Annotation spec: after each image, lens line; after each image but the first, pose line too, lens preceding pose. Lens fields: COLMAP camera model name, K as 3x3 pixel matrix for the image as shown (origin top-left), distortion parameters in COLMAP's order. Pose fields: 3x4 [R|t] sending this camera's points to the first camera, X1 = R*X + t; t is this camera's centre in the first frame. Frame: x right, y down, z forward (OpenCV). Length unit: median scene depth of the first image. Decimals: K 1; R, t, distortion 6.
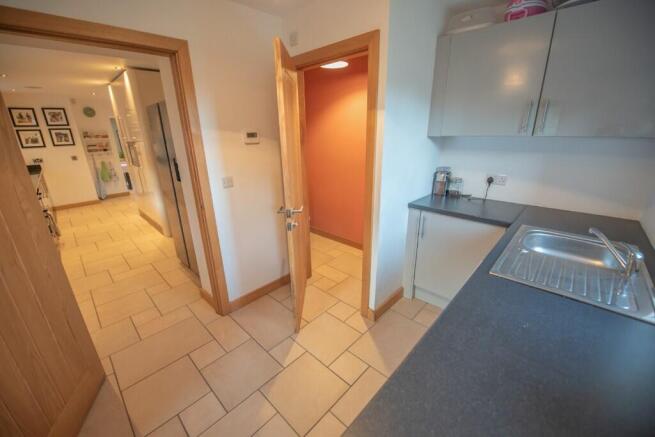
lens RADIAL K [[260.2, 0, 323.8], [0, 260.2, 219.2], [0, 0, 1]] dist [-0.022031, -0.000118]
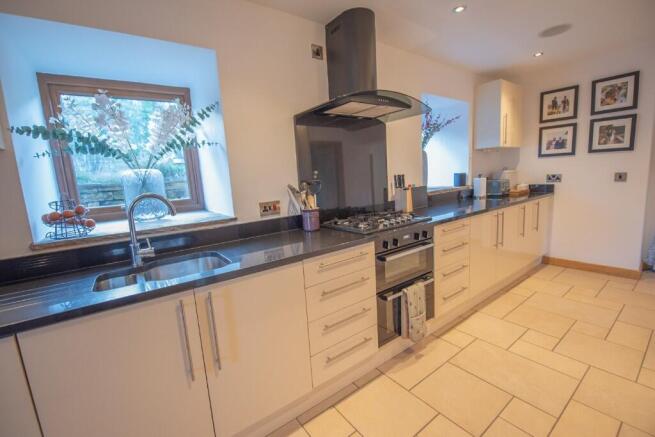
lens RADIAL K [[278.8, 0, 324.0], [0, 278.8, 218.8], [0, 0, 1]] dist [-0.026347, -0.000192]
pose [[-0.184535, 0.181230, -0.965972, -0.401458], [-0.251809, 0.941328, 0.224710, -0.149375], [0.950021, 0.284707, -0.128073, 0.596017]]
